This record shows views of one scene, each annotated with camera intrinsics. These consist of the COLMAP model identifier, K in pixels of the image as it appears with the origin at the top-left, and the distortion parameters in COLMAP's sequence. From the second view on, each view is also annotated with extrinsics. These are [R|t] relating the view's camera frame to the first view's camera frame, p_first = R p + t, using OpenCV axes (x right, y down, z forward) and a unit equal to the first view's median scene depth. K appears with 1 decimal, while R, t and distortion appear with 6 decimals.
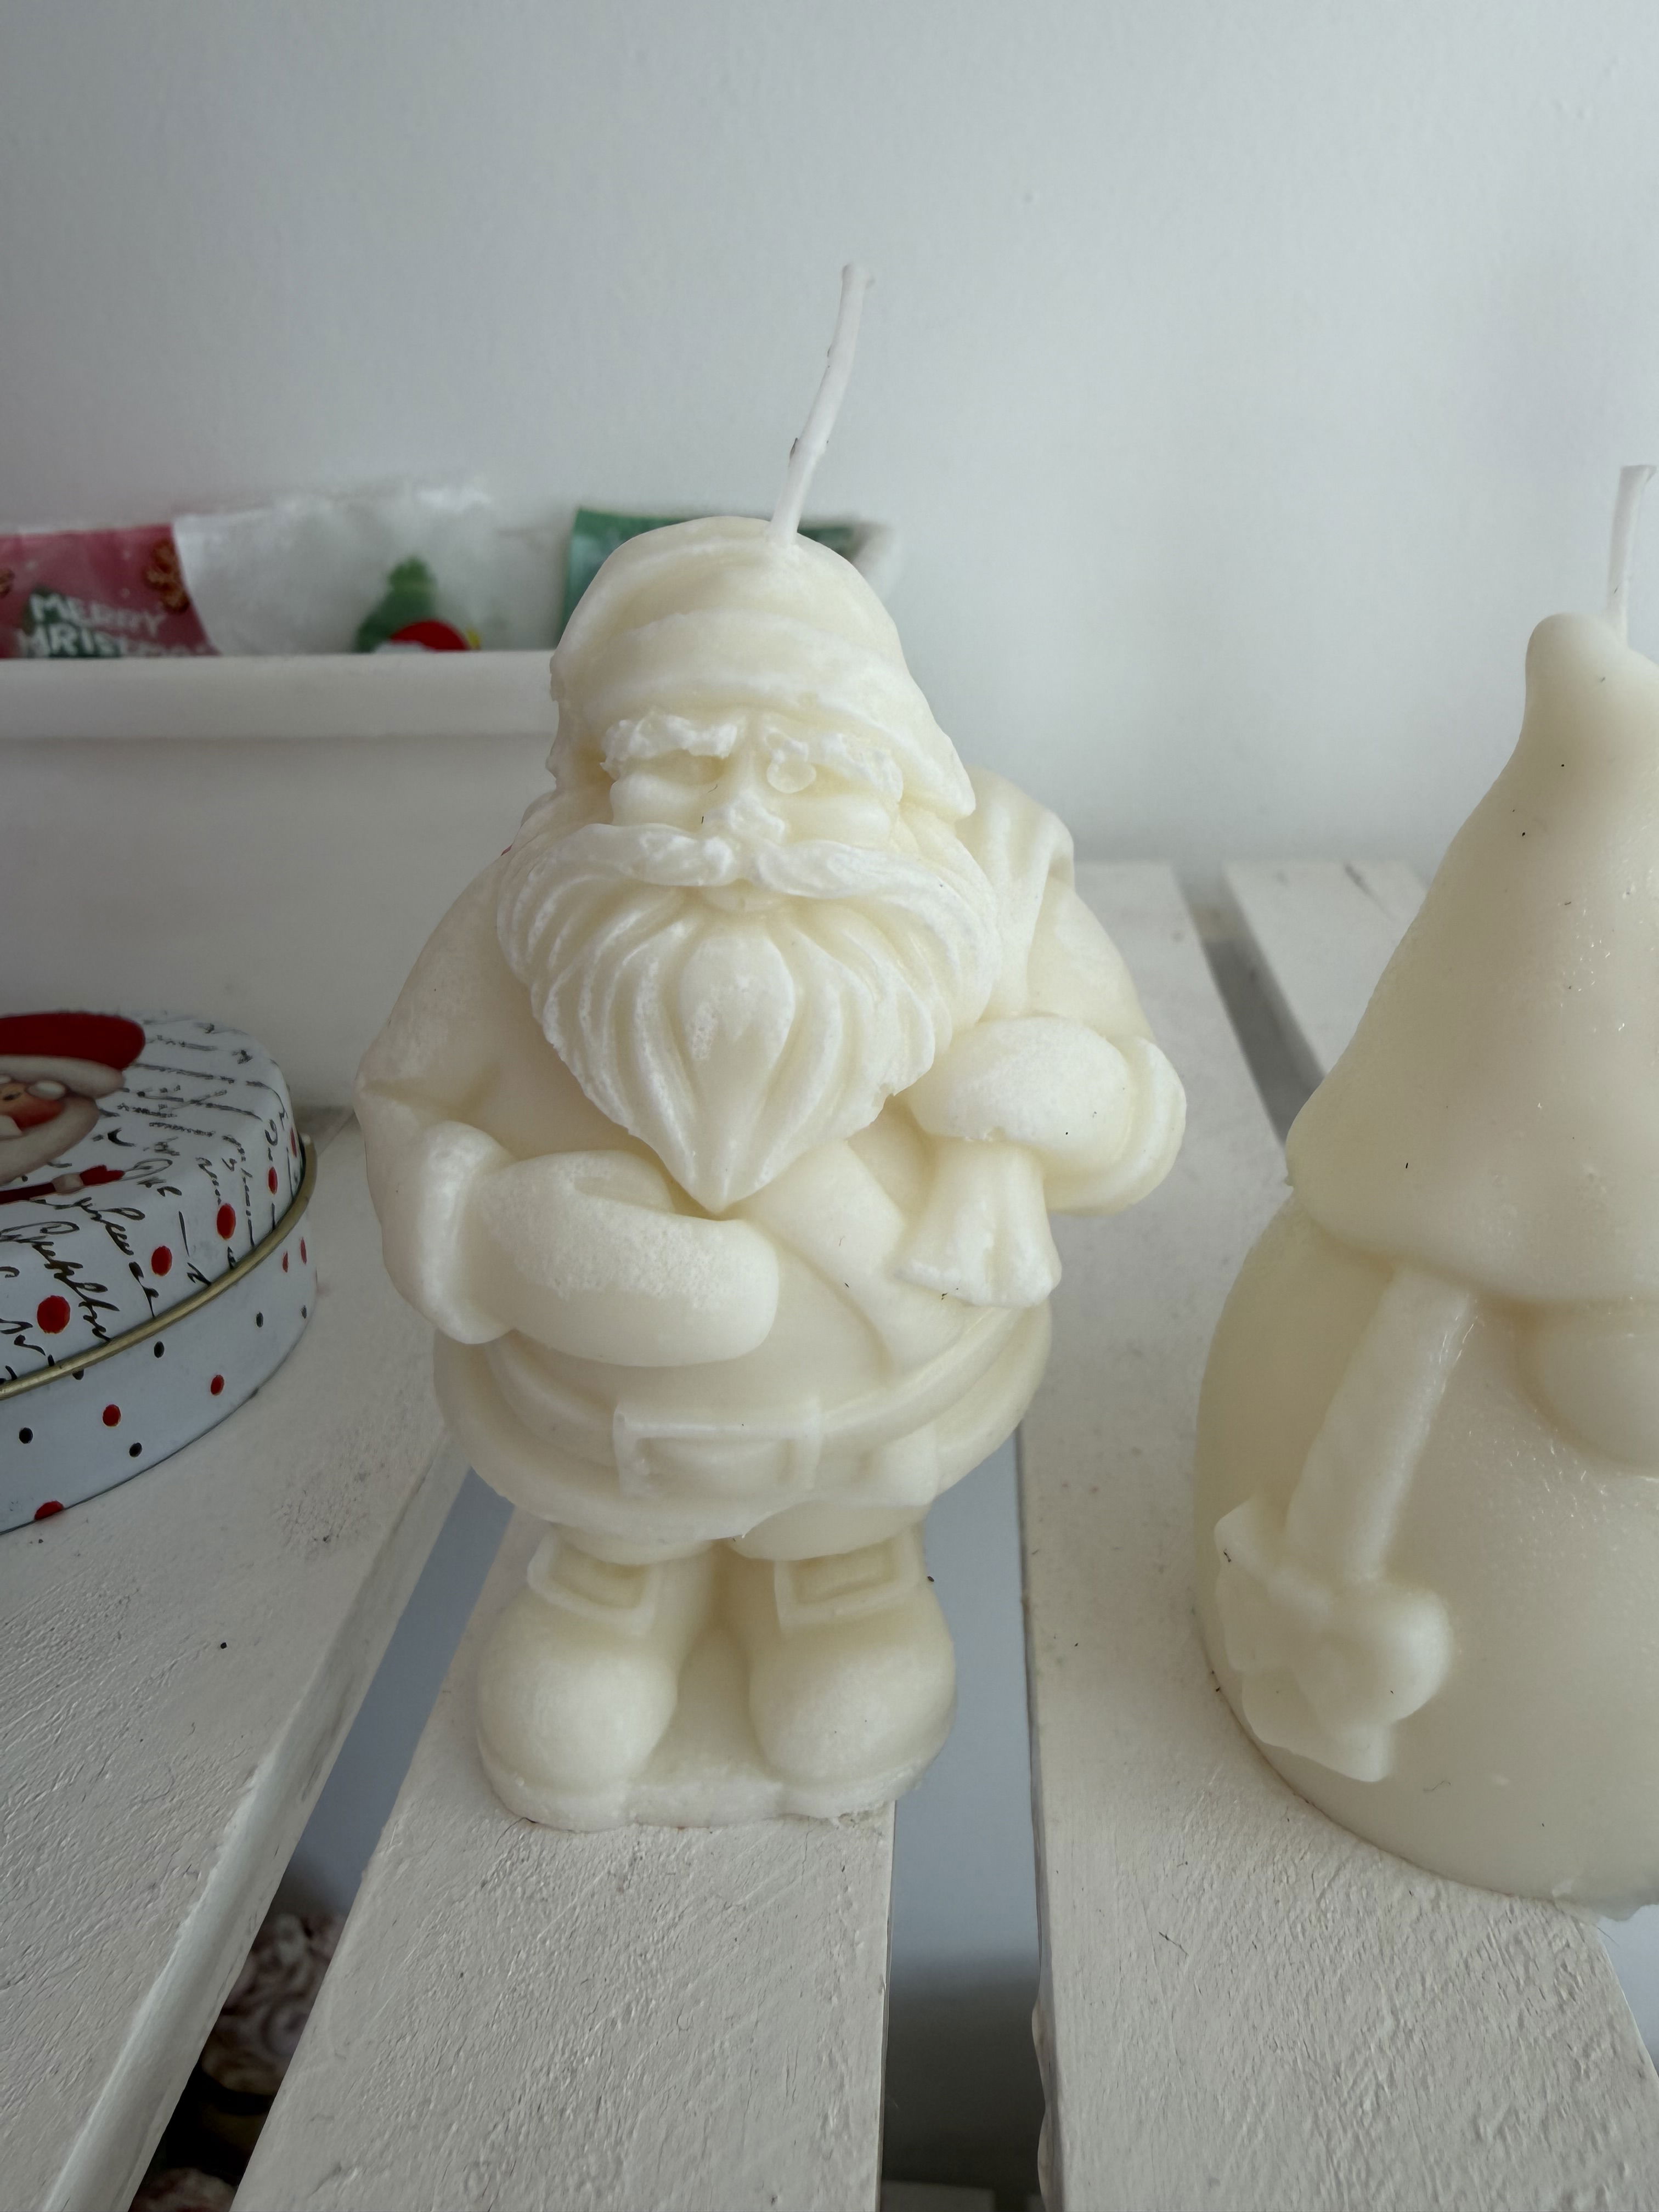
lens RADIAL K [[1580.7, 0, 823.1], [0, 1580.7, 980.9], [0, 0, 1]] dist [0.006286, 0.004529]
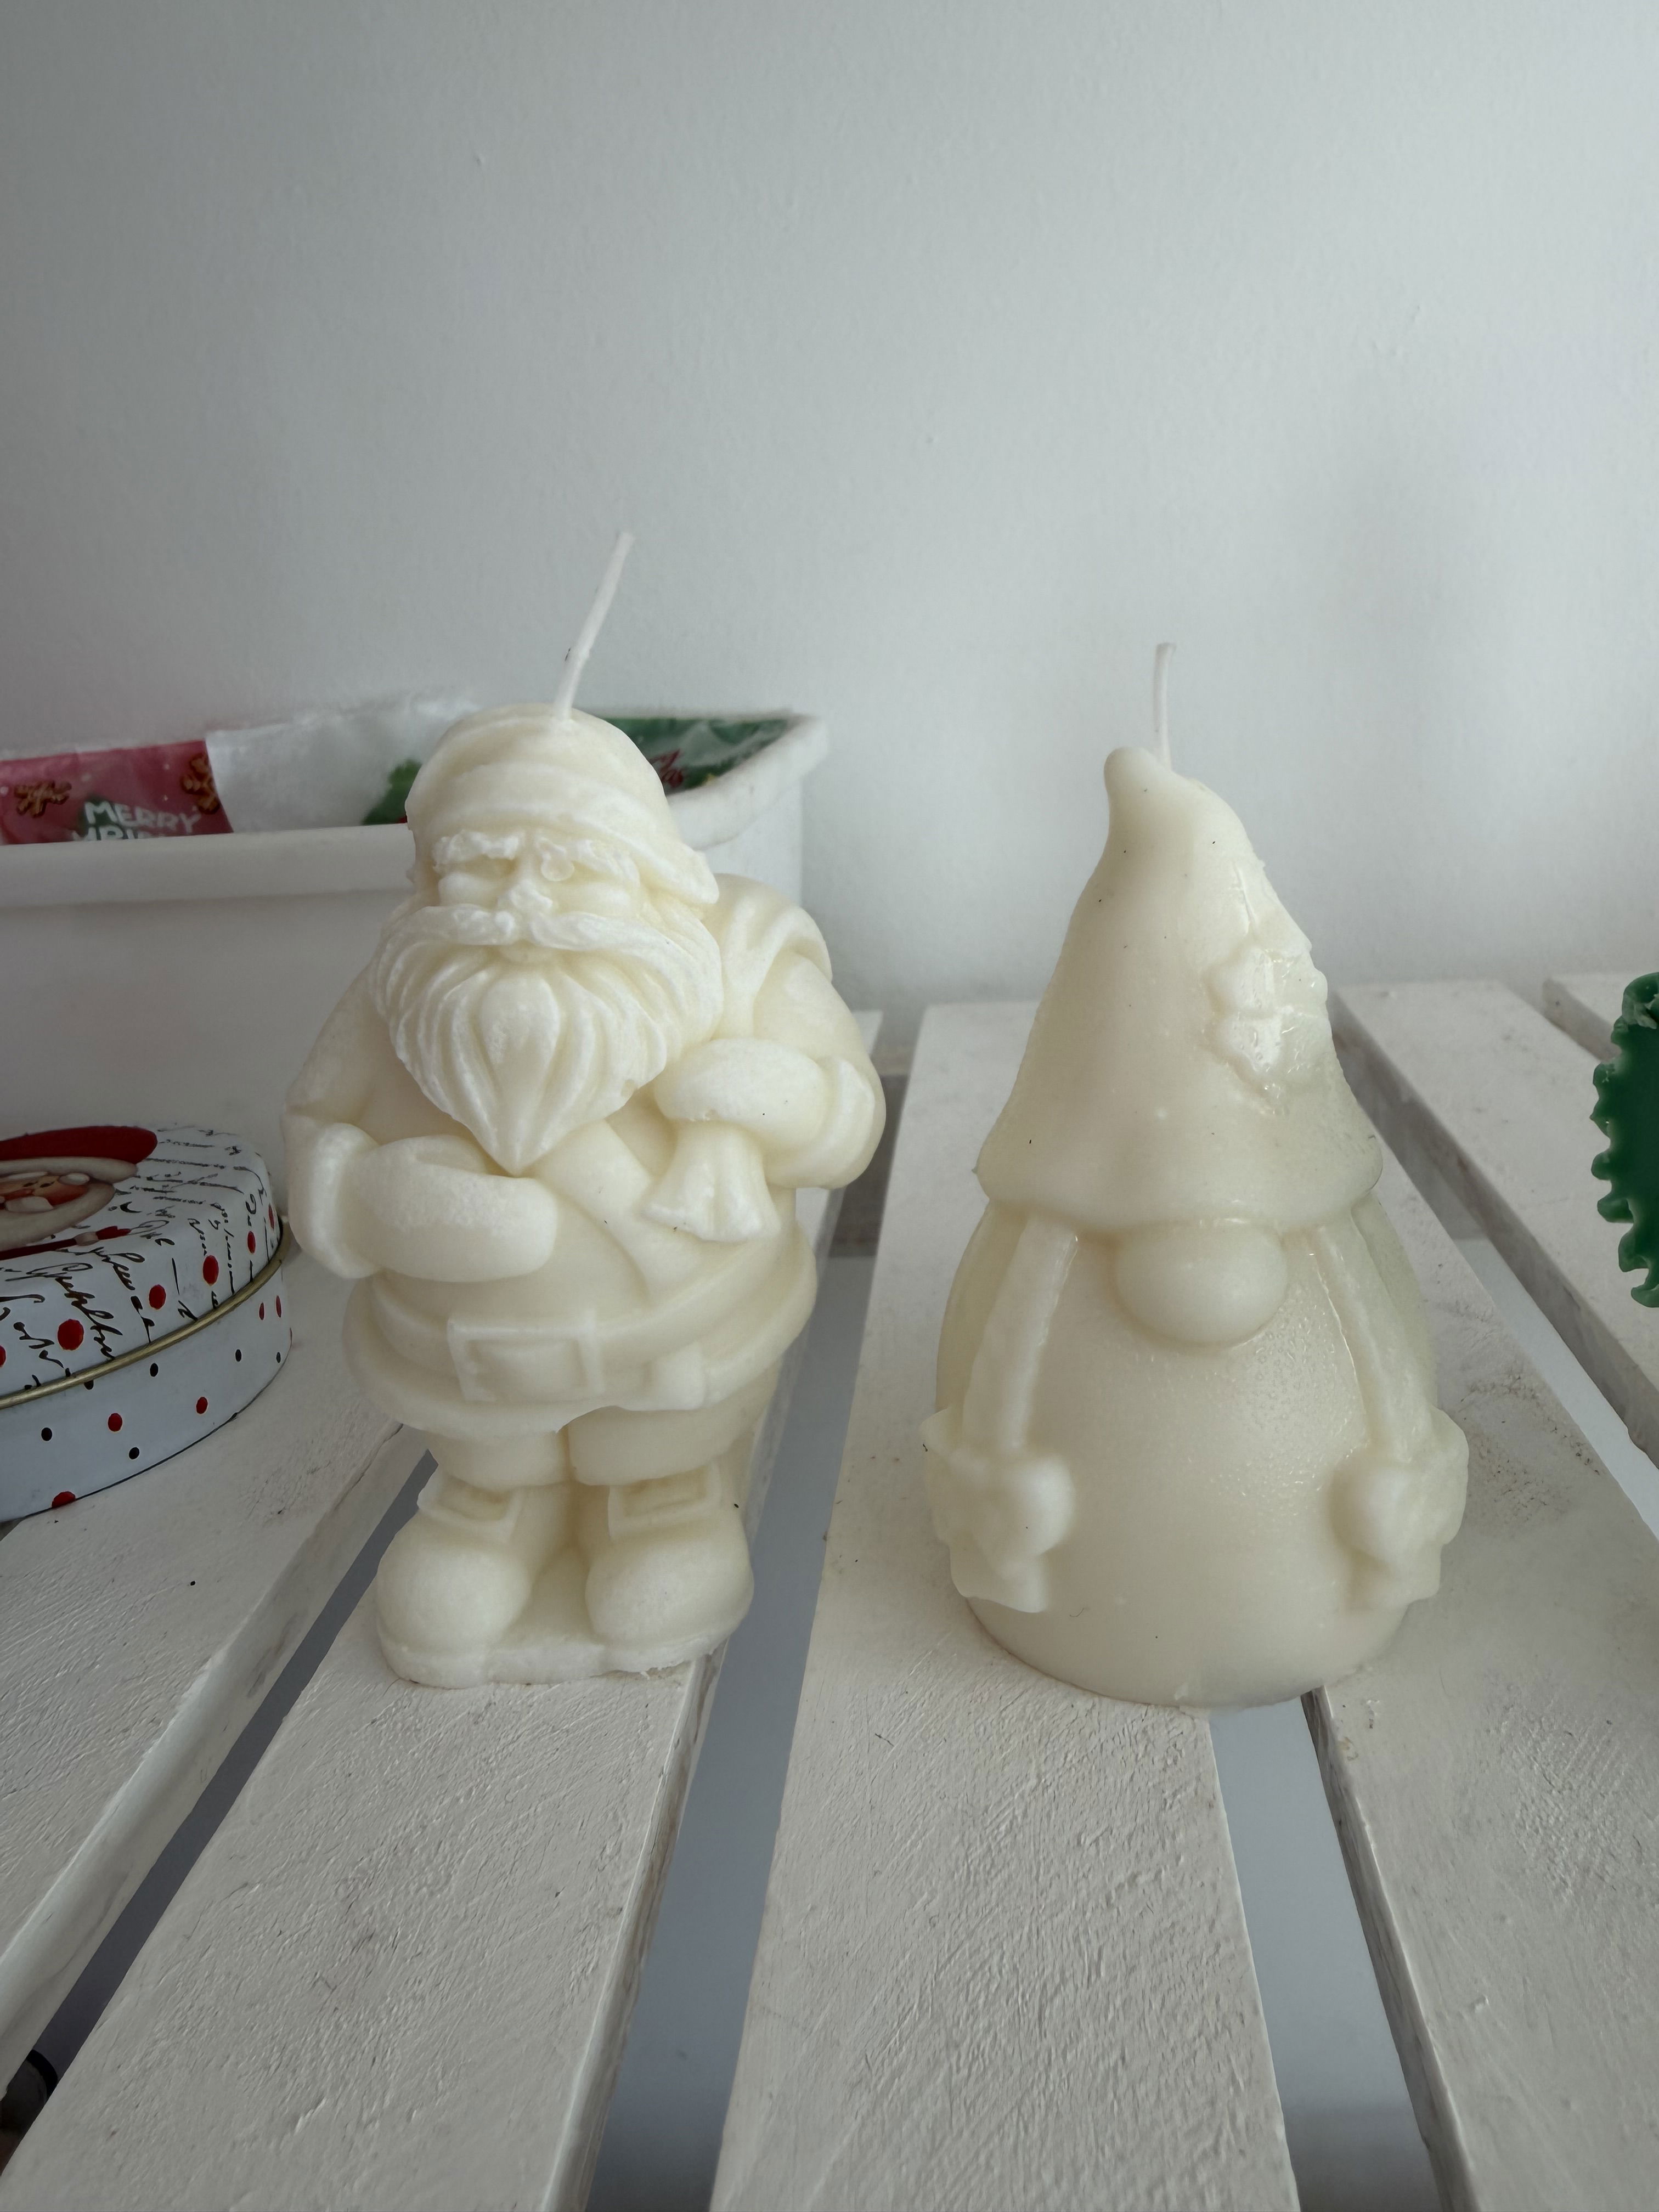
lens RADIAL K [[1580.7, 0, 823.1], [0, 1580.7, 980.9], [0, 0, 1]] dist [0.006286, 0.004529]
pose [[0.998933, -0.034464, -0.030732, 0.233245], [0.030523, 0.992234, -0.120582, 0.137518], [0.034649, 0.119516, 0.992228, -0.386419]]
